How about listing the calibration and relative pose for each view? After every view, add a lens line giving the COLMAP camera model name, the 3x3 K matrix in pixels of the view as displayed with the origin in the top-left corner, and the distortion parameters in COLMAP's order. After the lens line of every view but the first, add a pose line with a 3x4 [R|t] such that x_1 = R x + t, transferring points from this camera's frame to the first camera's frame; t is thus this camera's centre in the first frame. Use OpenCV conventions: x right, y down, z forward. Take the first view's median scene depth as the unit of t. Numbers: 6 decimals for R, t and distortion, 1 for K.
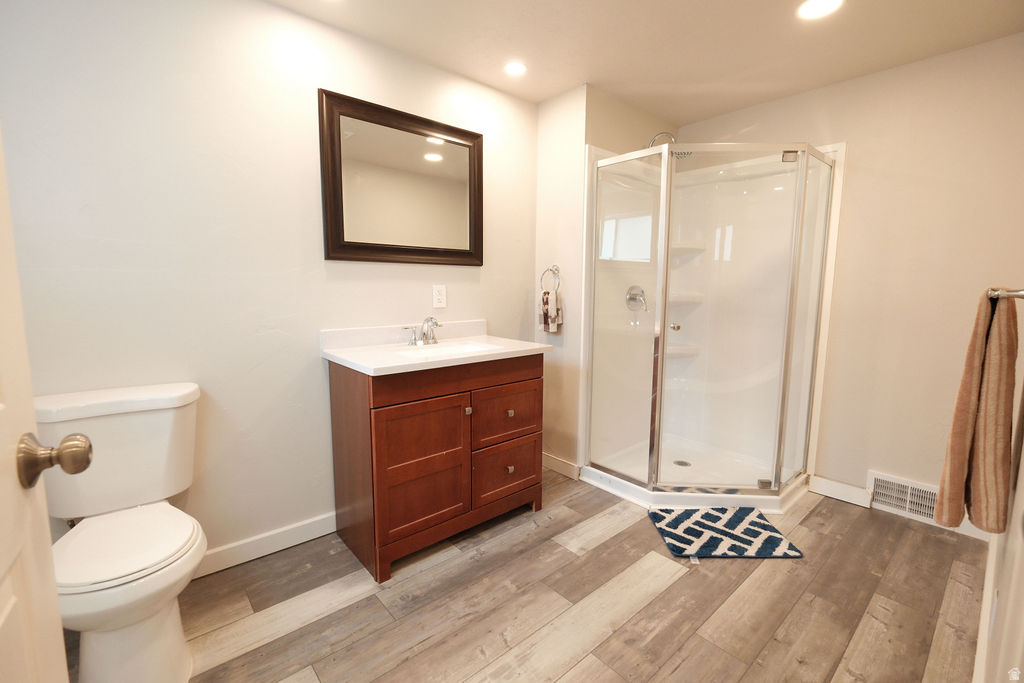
lens RADIAL K [[442.2, 0, 512.0], [0, 442.2, 341.5], [0, 0, 1]] dist [-0.000310, 0.000332]
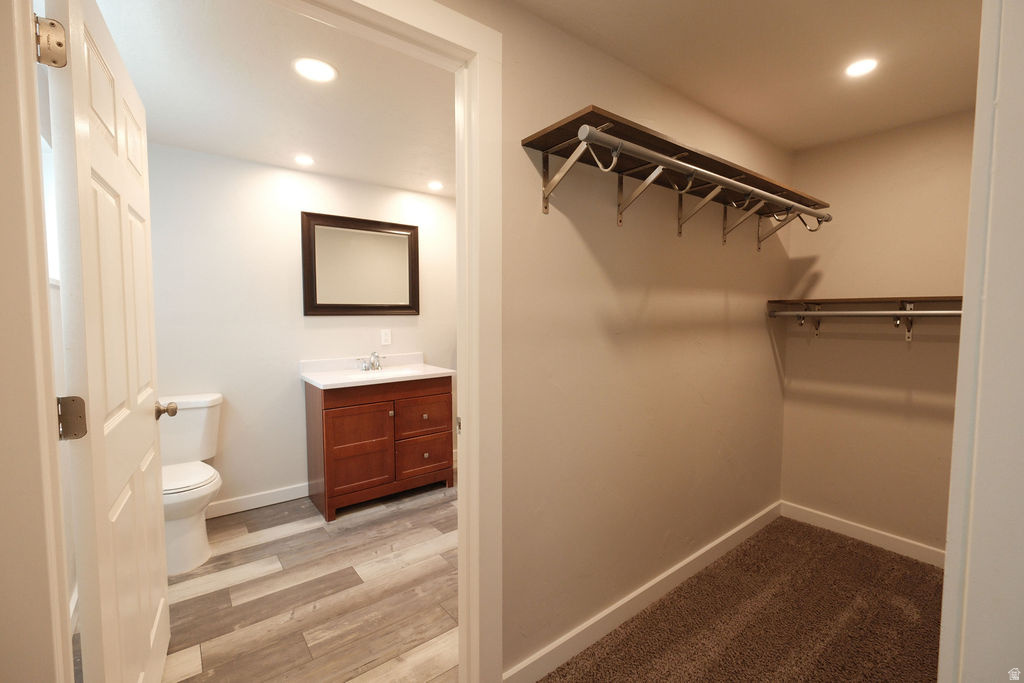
lens RADIAL K [[446.1, 0, 514.1], [0, 446.1, 338.8], [0, 0, 1]] dist [-0.002138, -0.000336]
pose [[0.998411, -0.006447, -0.055986, 0.414043], [0.002824, 0.997910, -0.064558, -0.000720], [0.056285, 0.064297, 0.996342, -0.532729]]
